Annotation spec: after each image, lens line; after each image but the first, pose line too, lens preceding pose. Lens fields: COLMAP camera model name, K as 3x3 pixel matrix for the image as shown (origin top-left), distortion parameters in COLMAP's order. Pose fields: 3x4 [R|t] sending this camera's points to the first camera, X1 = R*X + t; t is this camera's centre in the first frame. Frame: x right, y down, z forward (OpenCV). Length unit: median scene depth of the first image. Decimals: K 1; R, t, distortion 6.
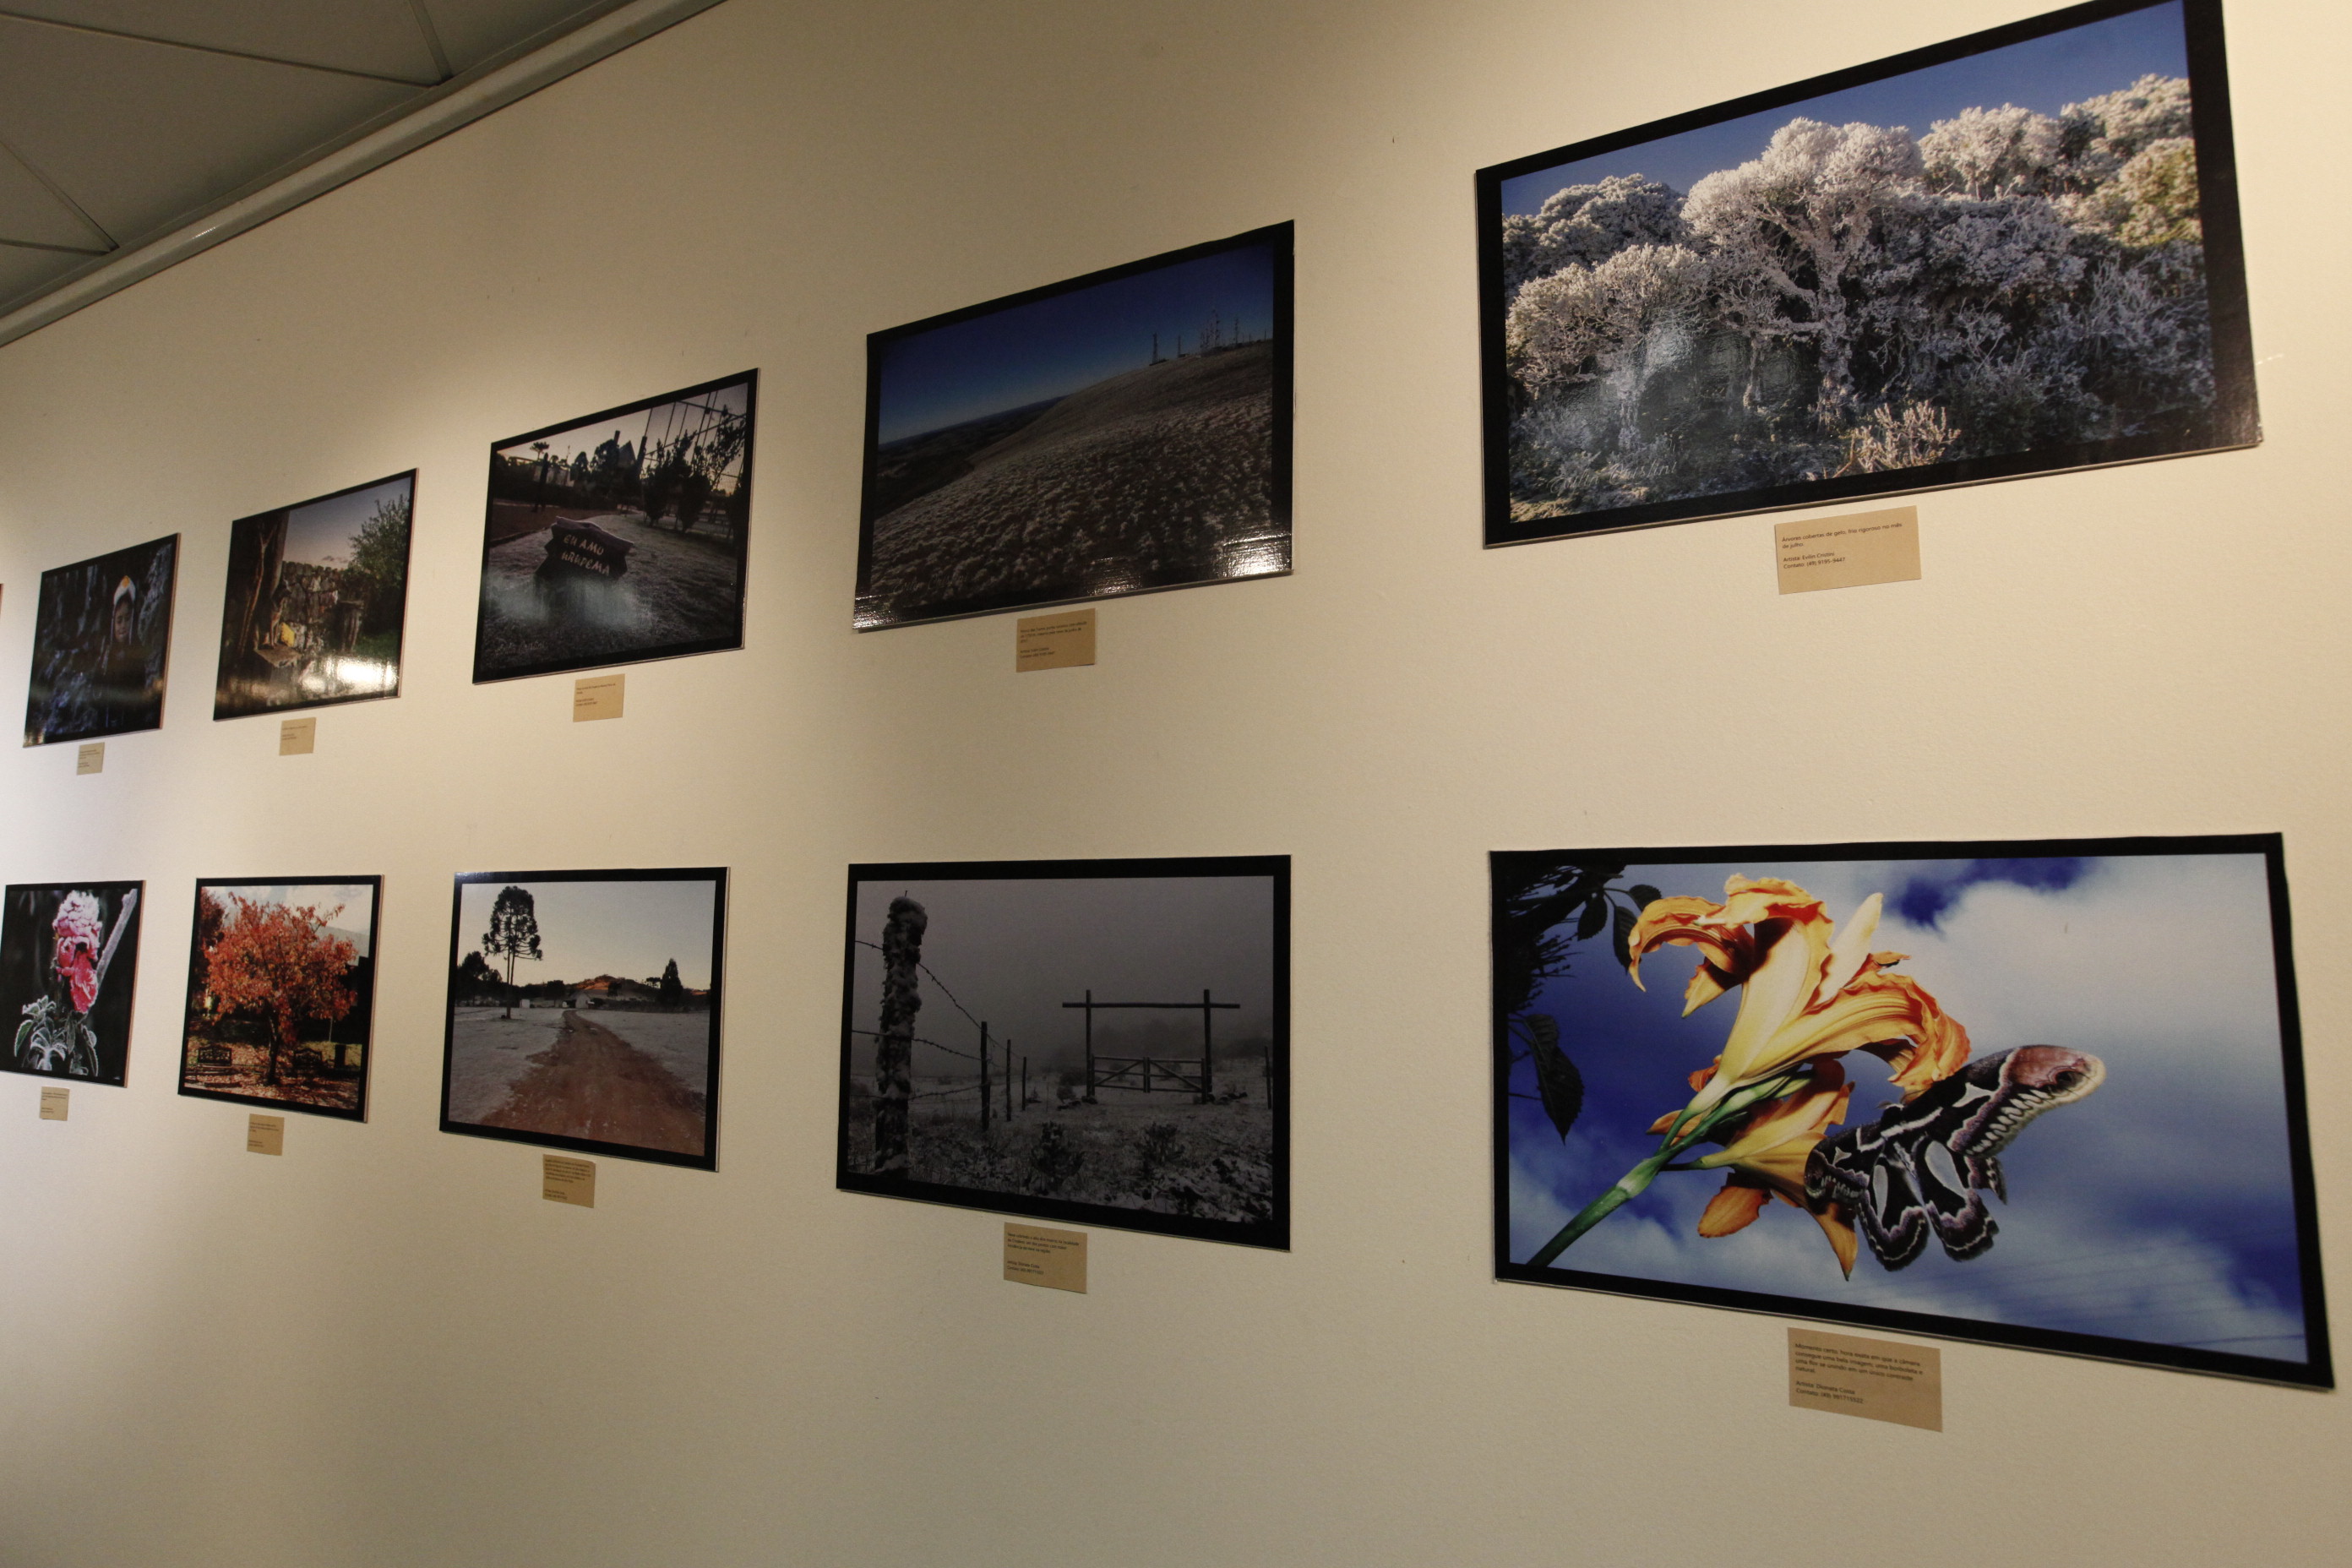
lens RADIAL K [[1238.0, 0, 1181.5], [0, 1238.0, 801.2], [0, 0, 1]] dist [-0.058591, 0.037564]
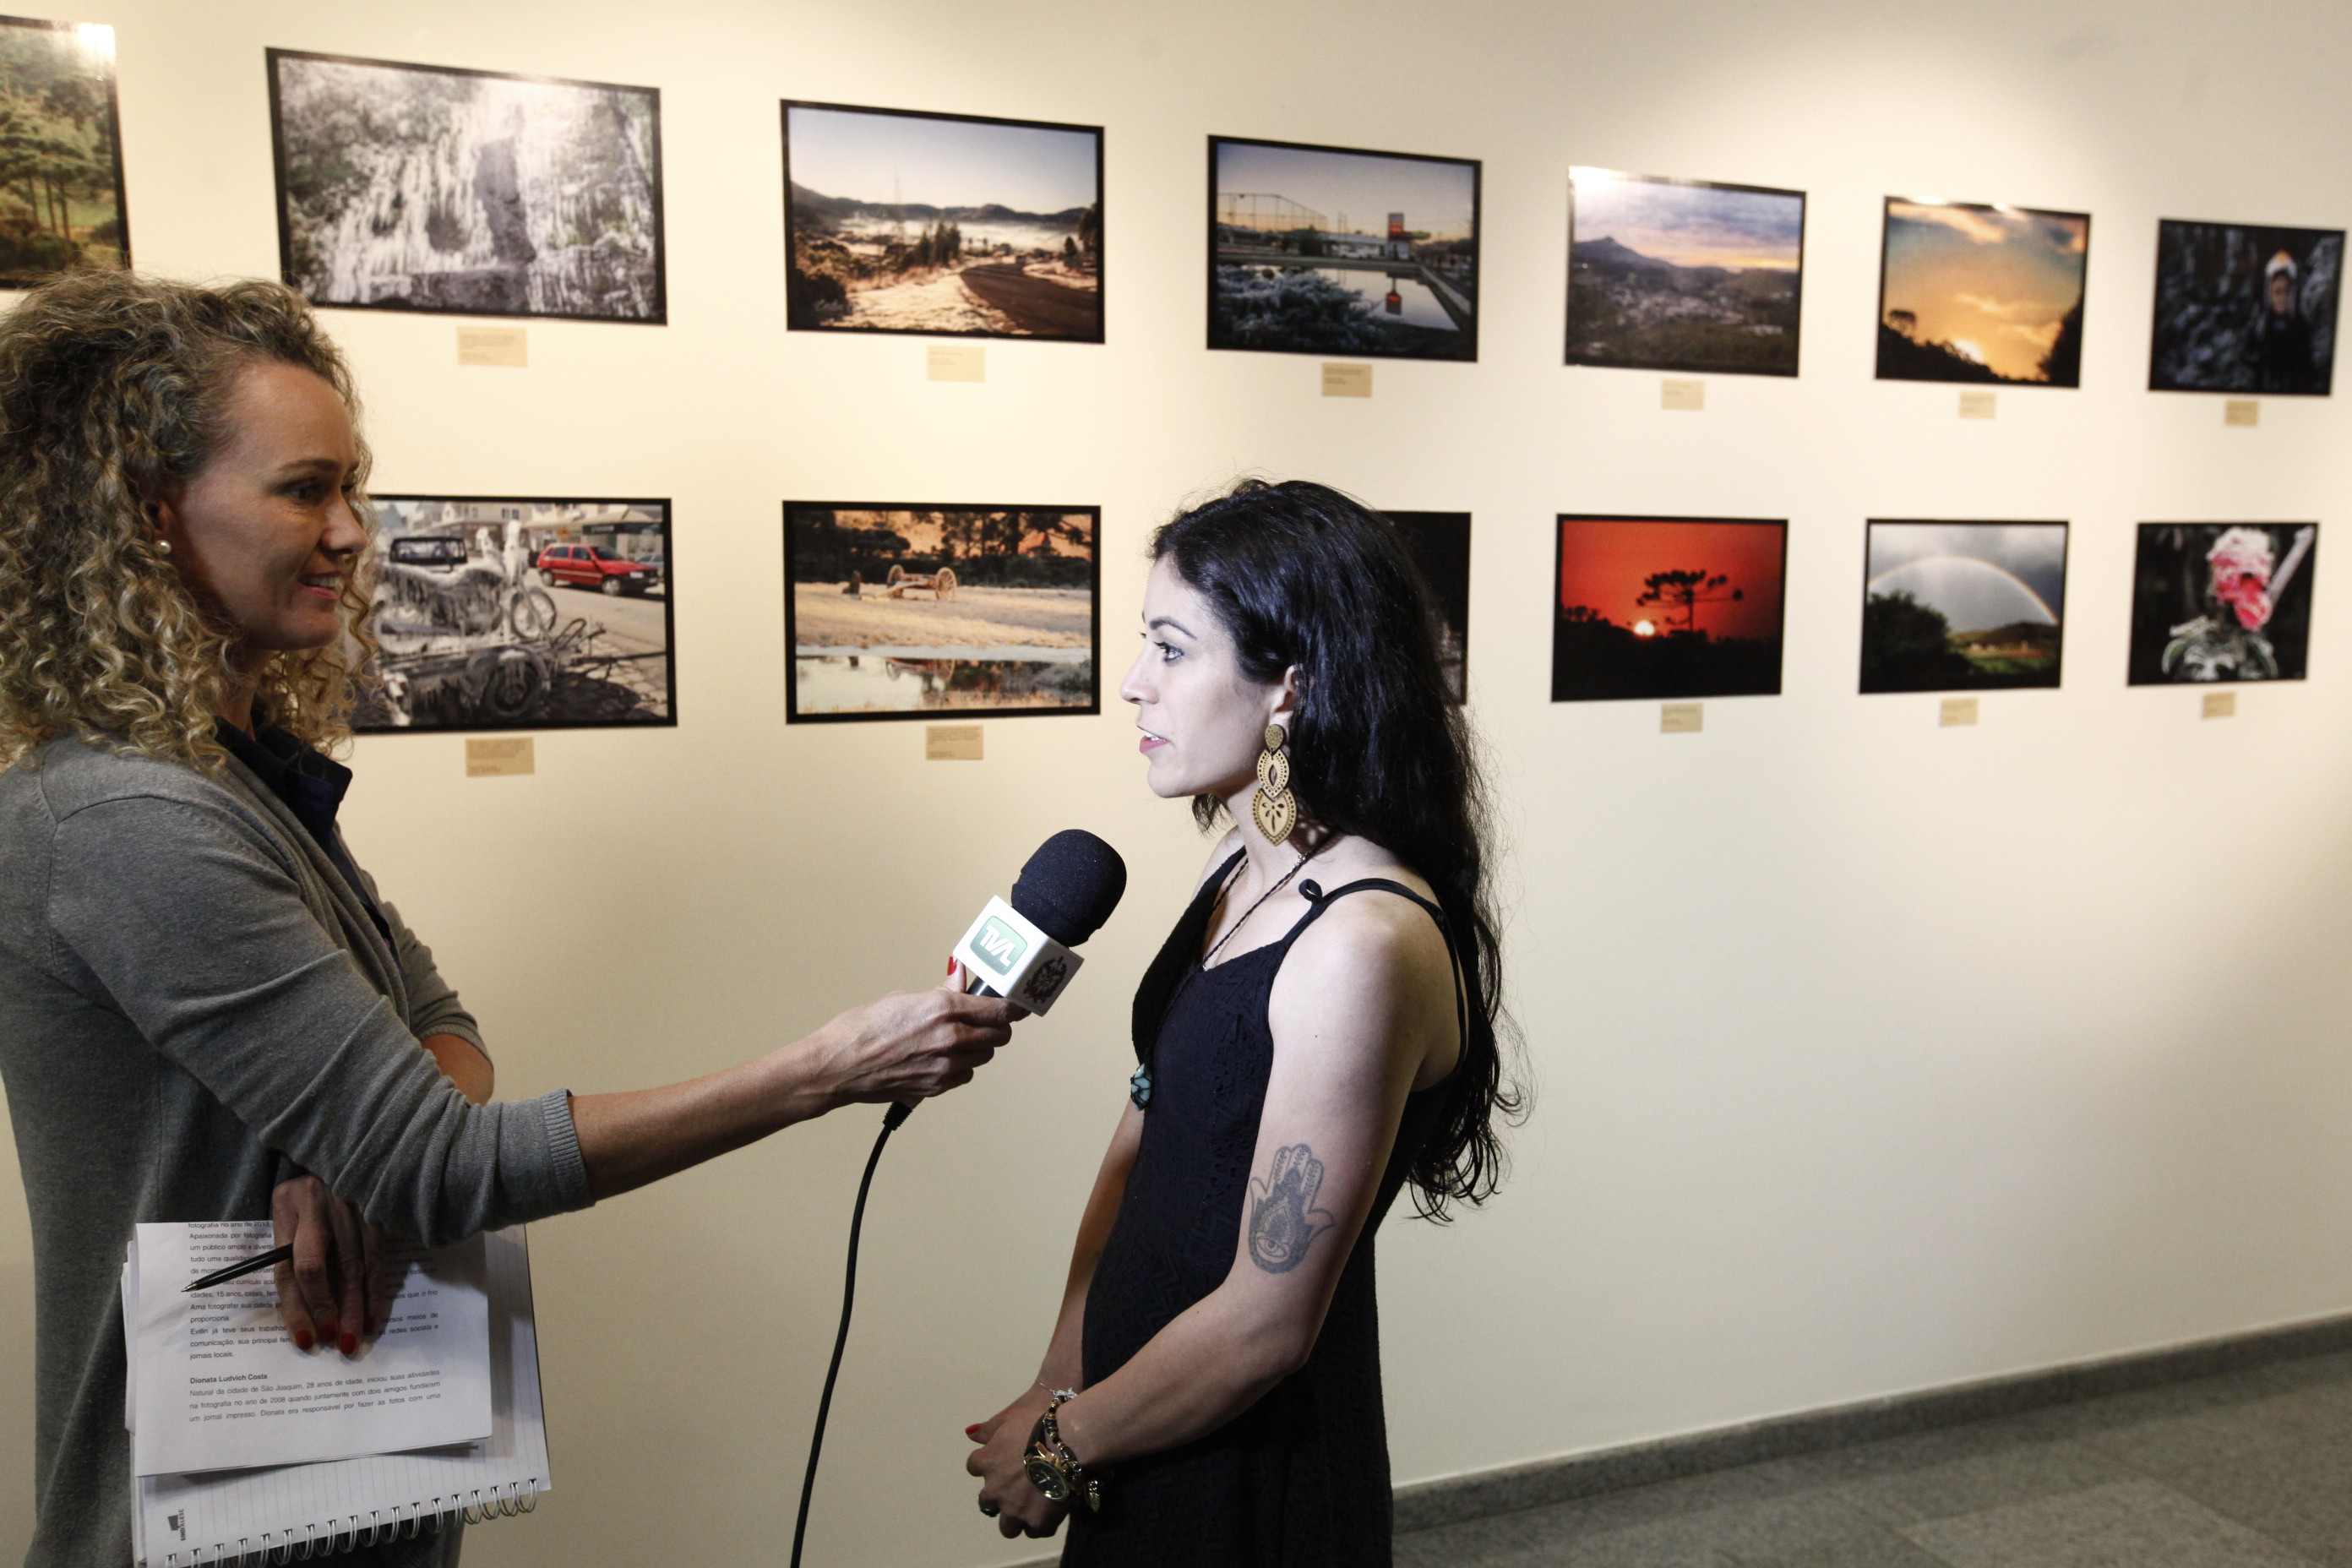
lens RADIAL K [[1985.5, 0, 1173.4], [0, 1985.5, 800.6], [0, 0, 1]] dist [-0.021744, 0.118910]
pose [[0.648963, -0.096894, 0.754625, -4.373767], [-0.077220, 0.978347, 0.192028, 0.057323], [-0.756891, -0.182891, 0.627429, 0.727797]]
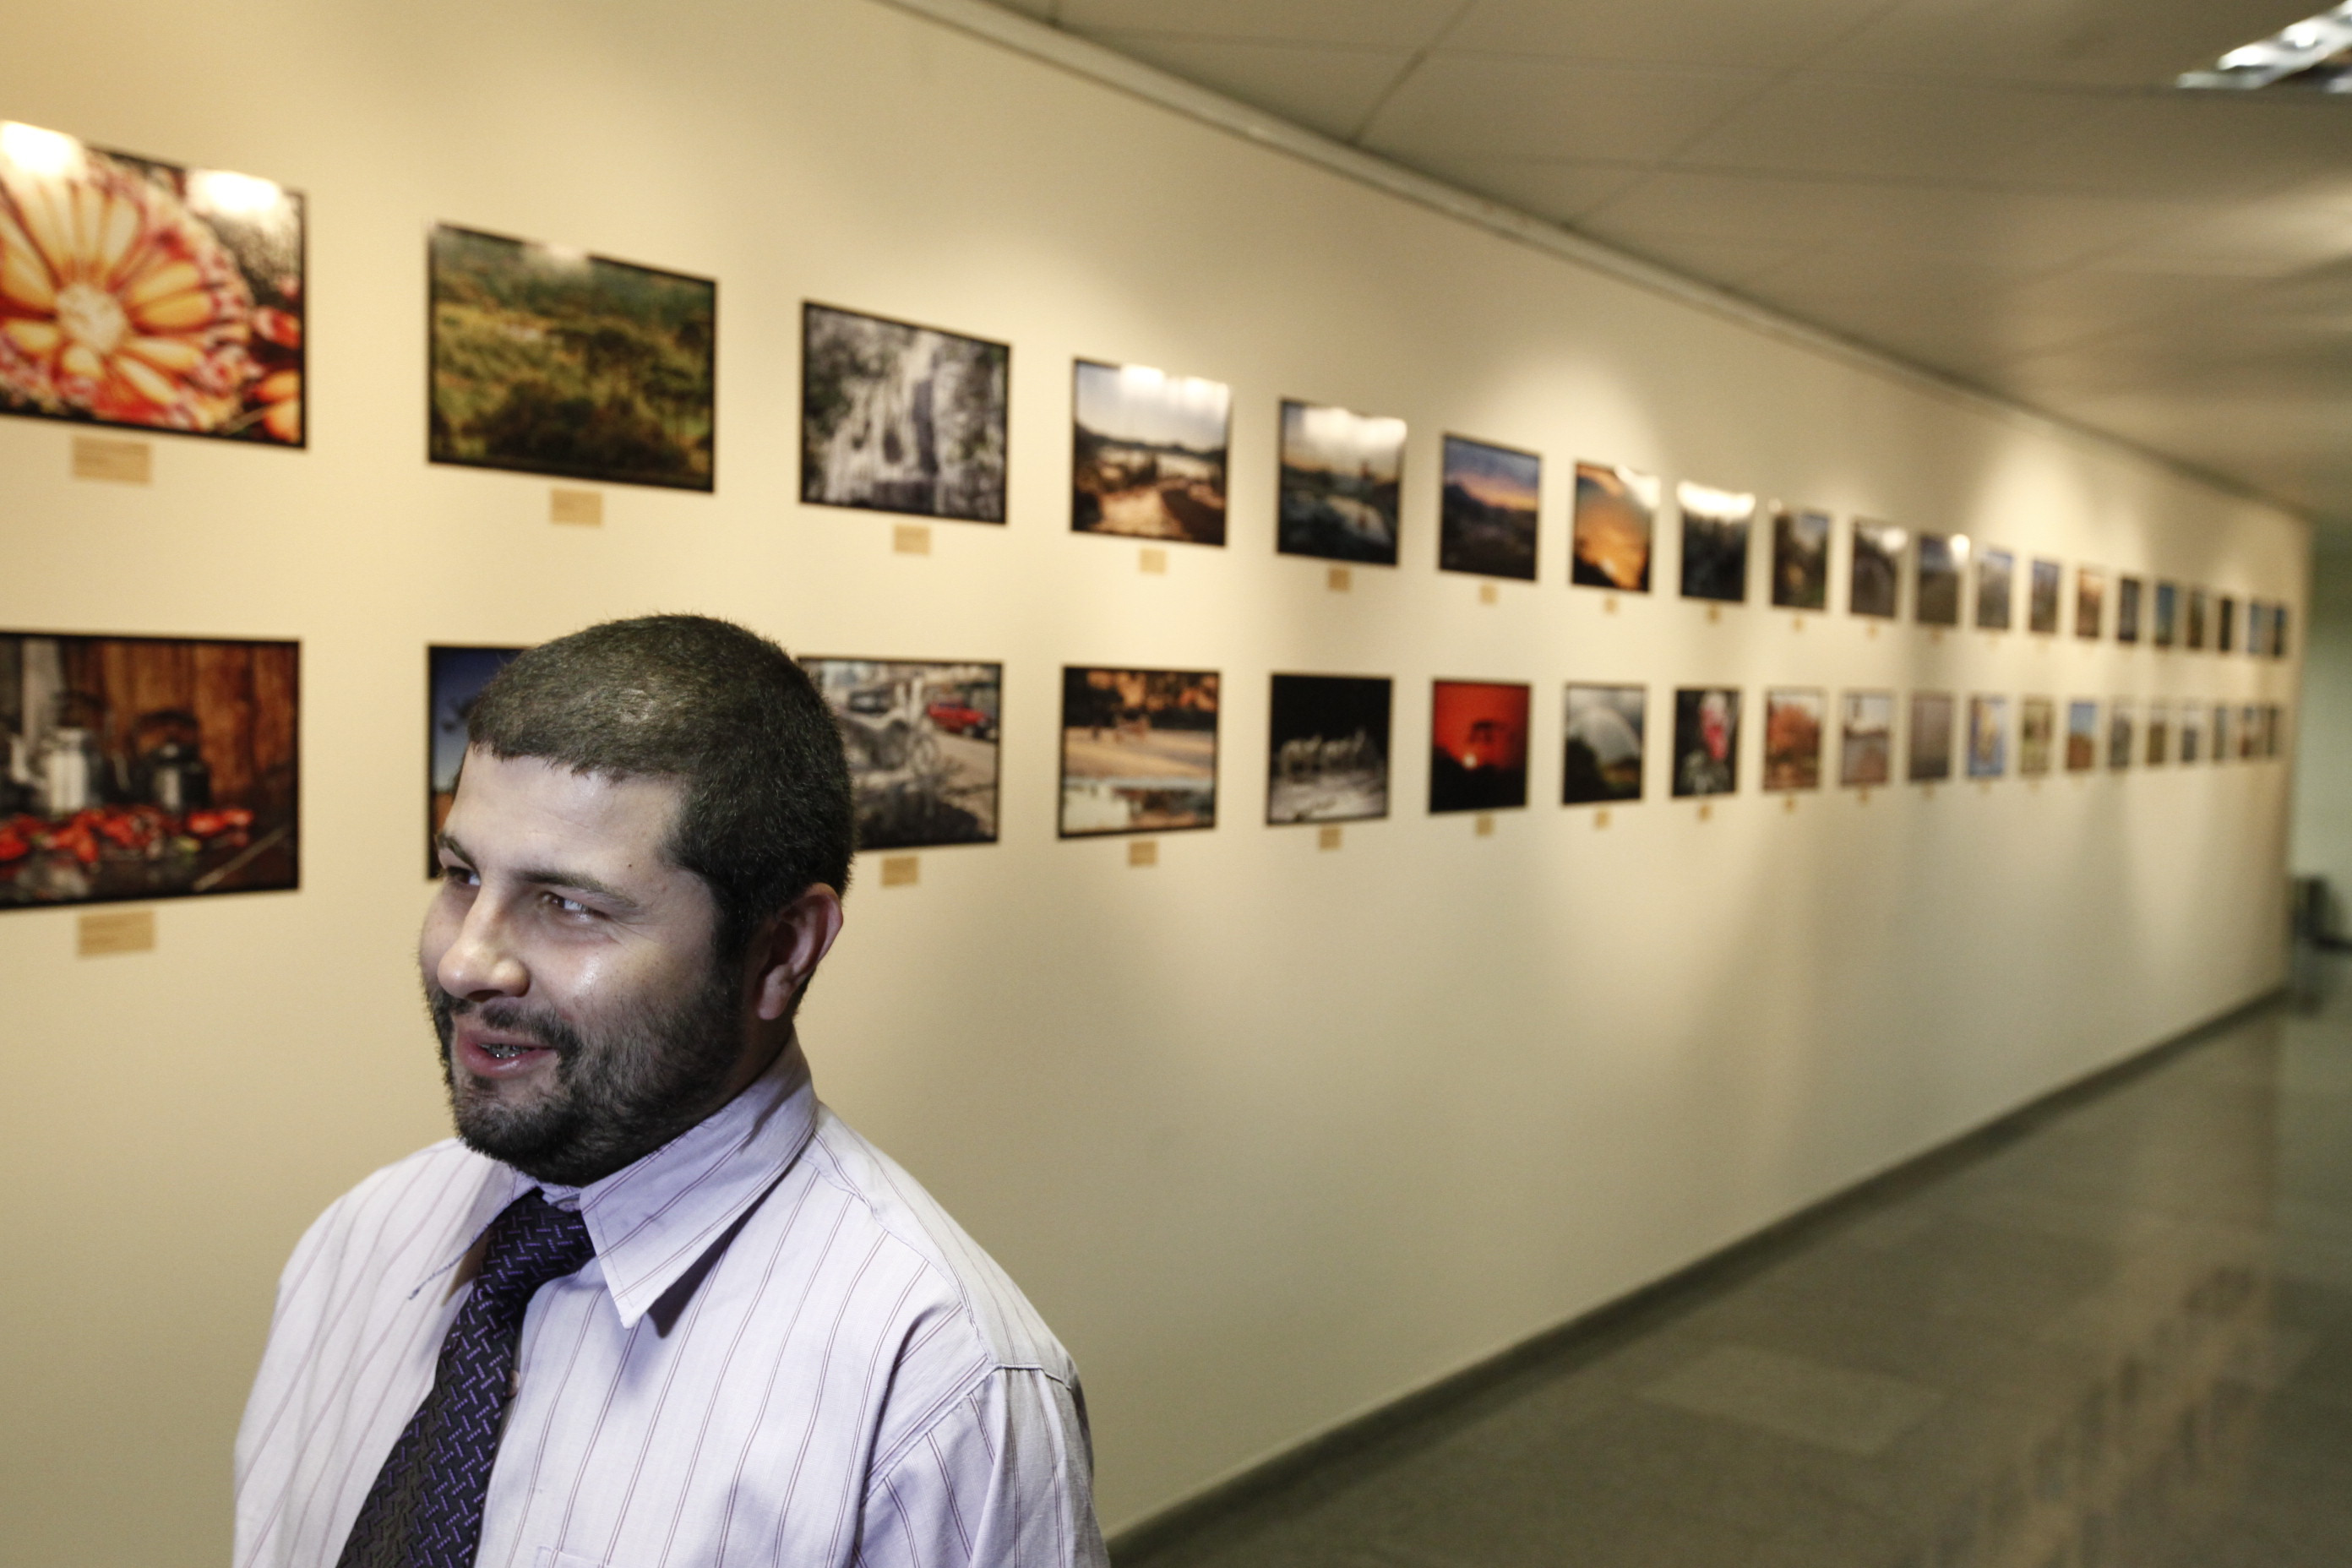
lens RADIAL K [[2114.7, 0, 1182.0], [0, 2114.7, 799.5], [0, 0, 1]] dist [-0.008520, 0.123542]
pose [[0.181799, -0.059298, 0.981546, -5.727630], [-0.127775, 0.988293, 0.083371, 0.101552], [-0.974999, -0.140574, 0.172094, 1.696358]]
